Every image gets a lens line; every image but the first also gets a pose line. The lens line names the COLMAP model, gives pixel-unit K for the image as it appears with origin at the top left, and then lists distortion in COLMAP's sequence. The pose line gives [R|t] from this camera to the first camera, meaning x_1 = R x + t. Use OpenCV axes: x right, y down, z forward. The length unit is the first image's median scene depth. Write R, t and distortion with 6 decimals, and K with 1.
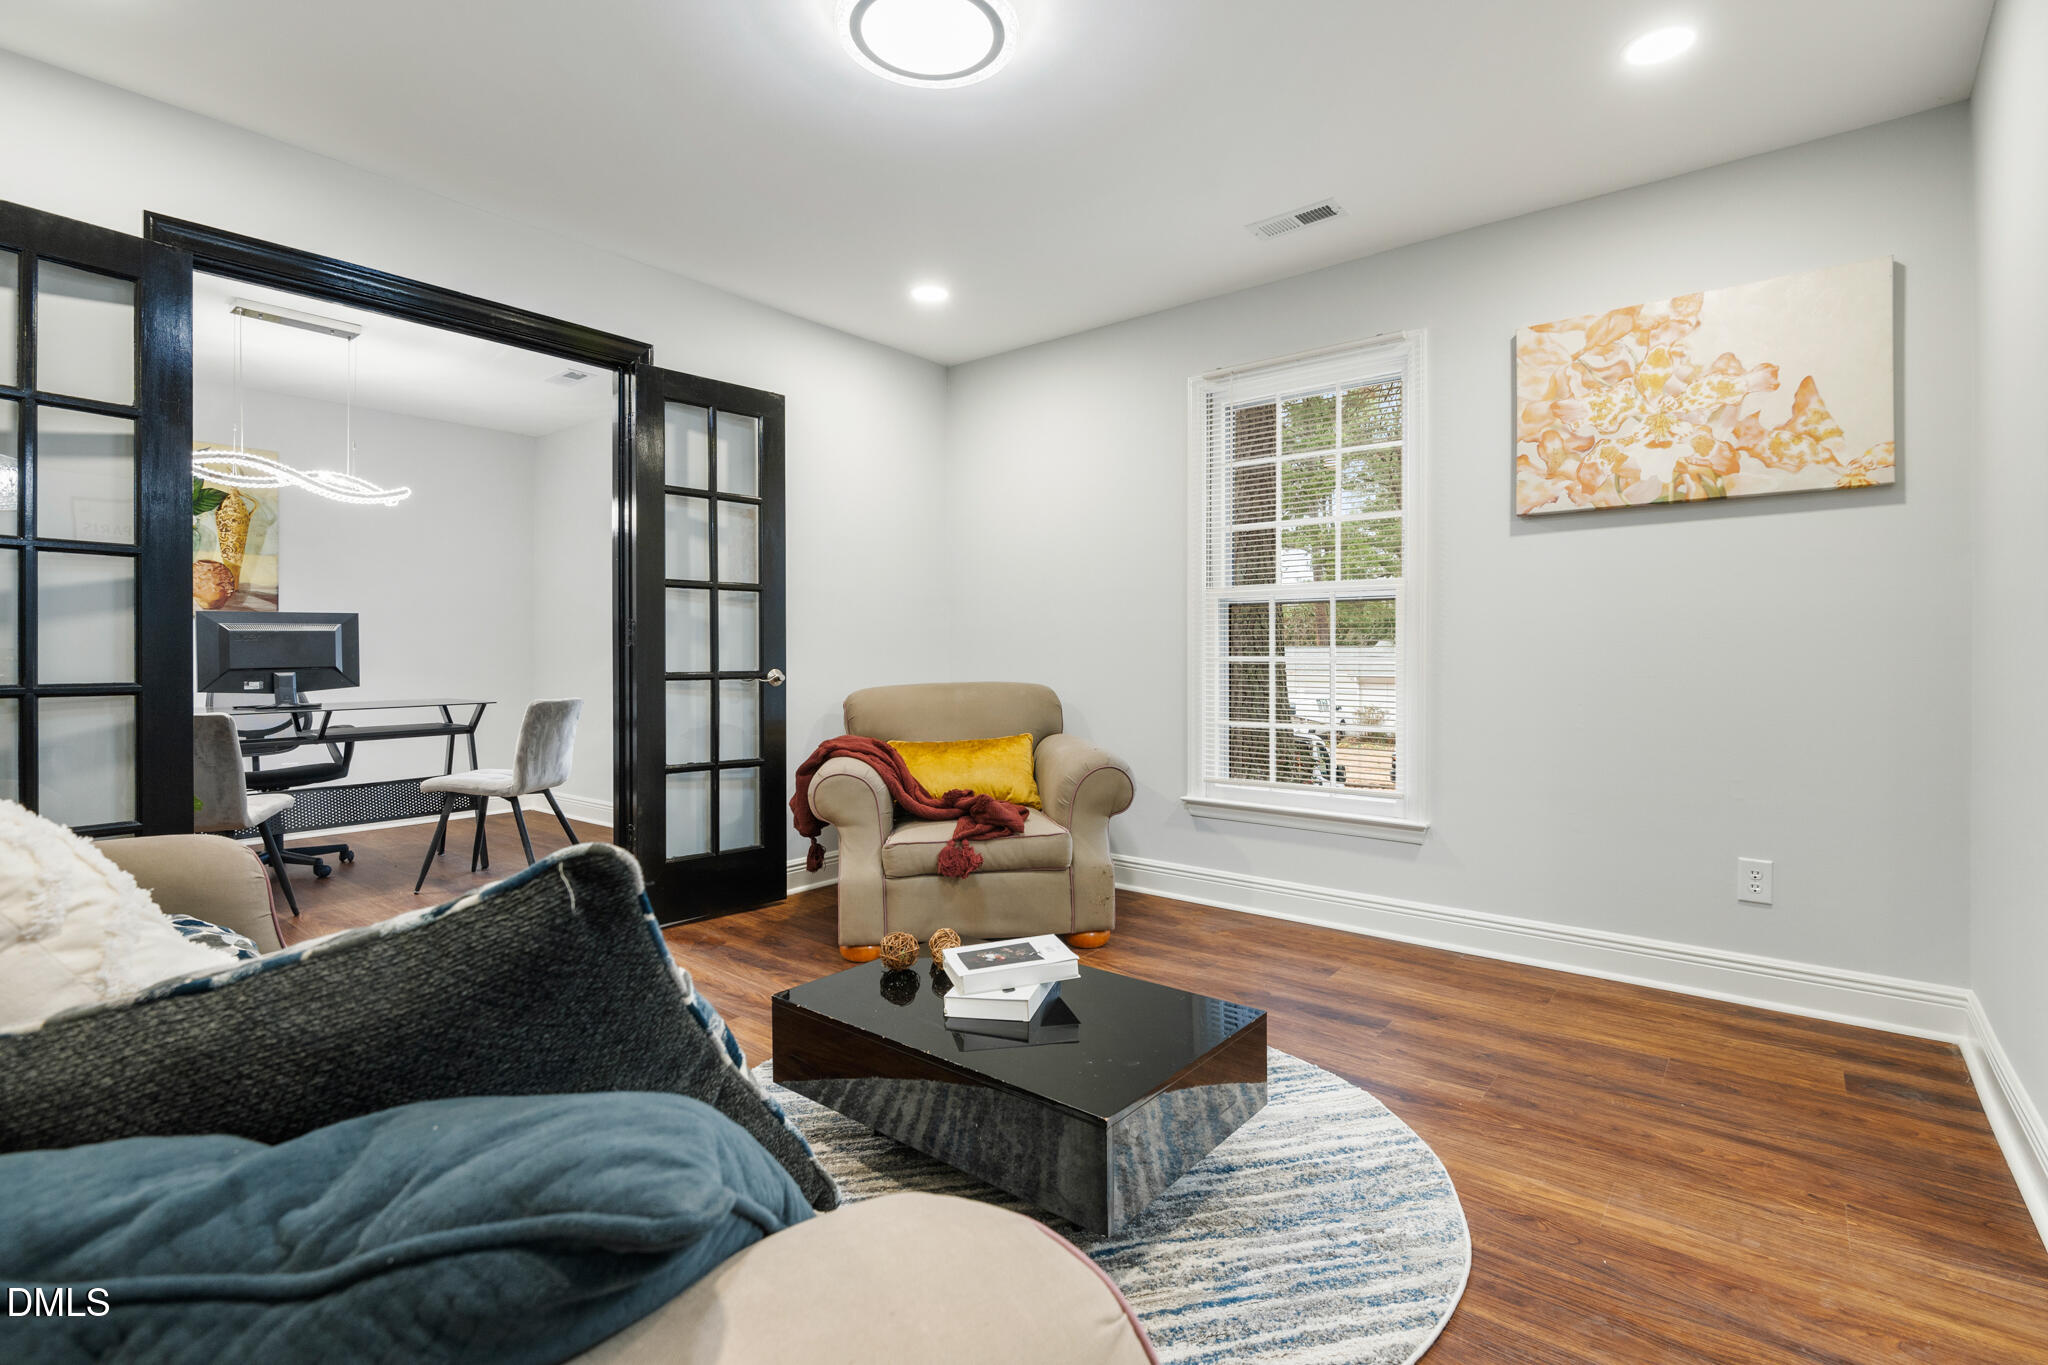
lens RADIAL K [[932.9, 0, 1034.1], [0, 932.9, 660.7], [0, 0, 1]] dist [-0.011286, 0.000039]
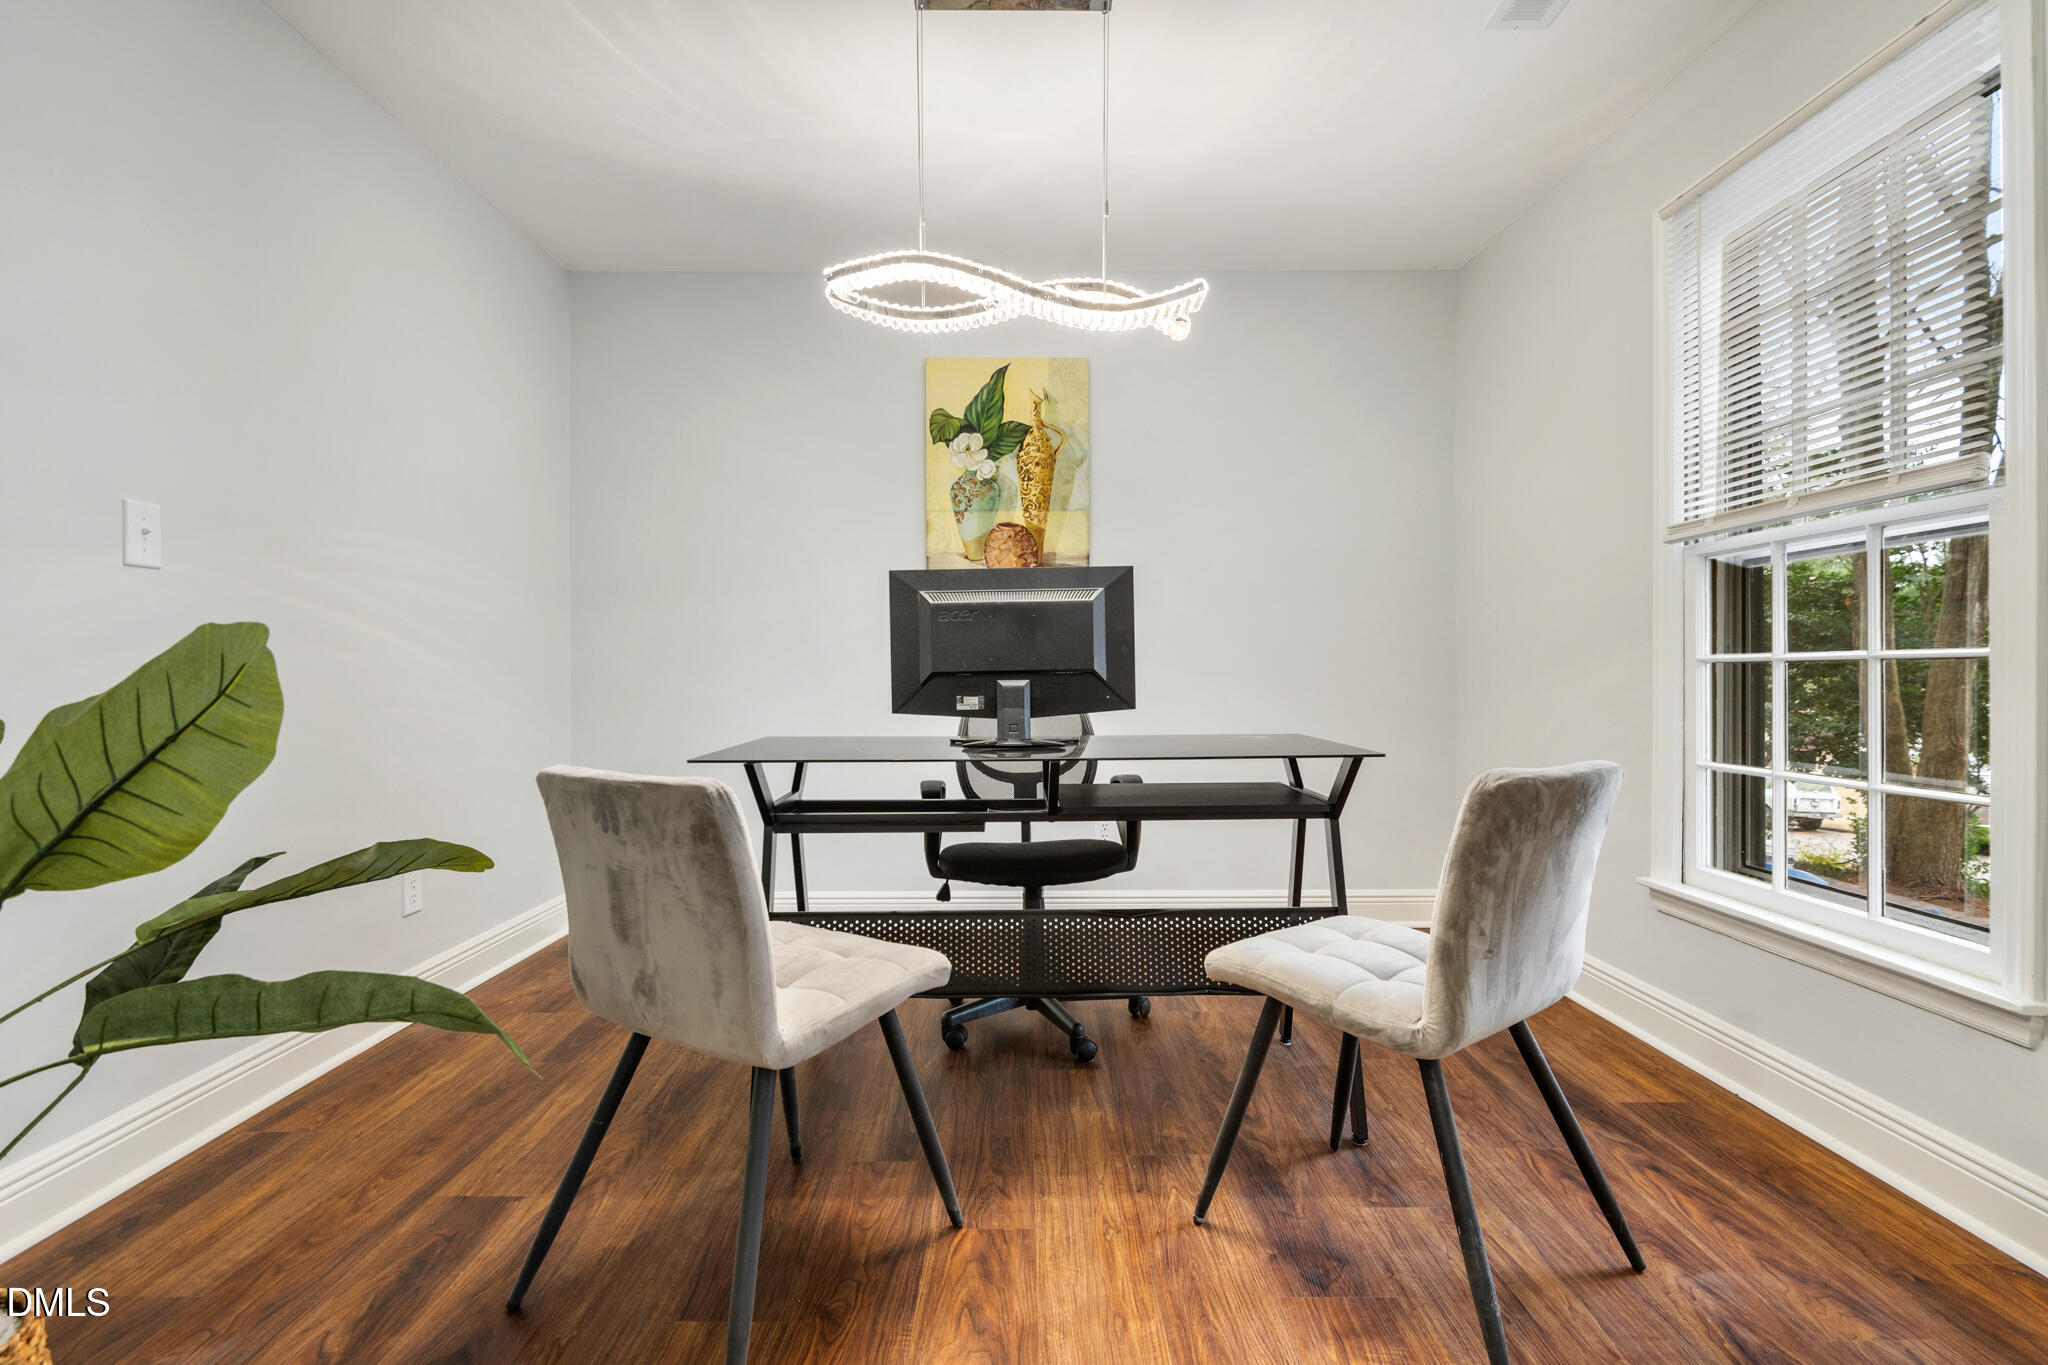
lens RADIAL K [[932.9, 0, 1034.1], [0, 932.9, 660.7], [0, 0, 1]] dist [-0.011286, 0.000039]
pose [[0.621929, -0.011715, -0.782986, -0.933793], [-0.005448, 0.999799, -0.019286, 0.029111], [0.783055, 0.016260, 0.621740, 1.650939]]
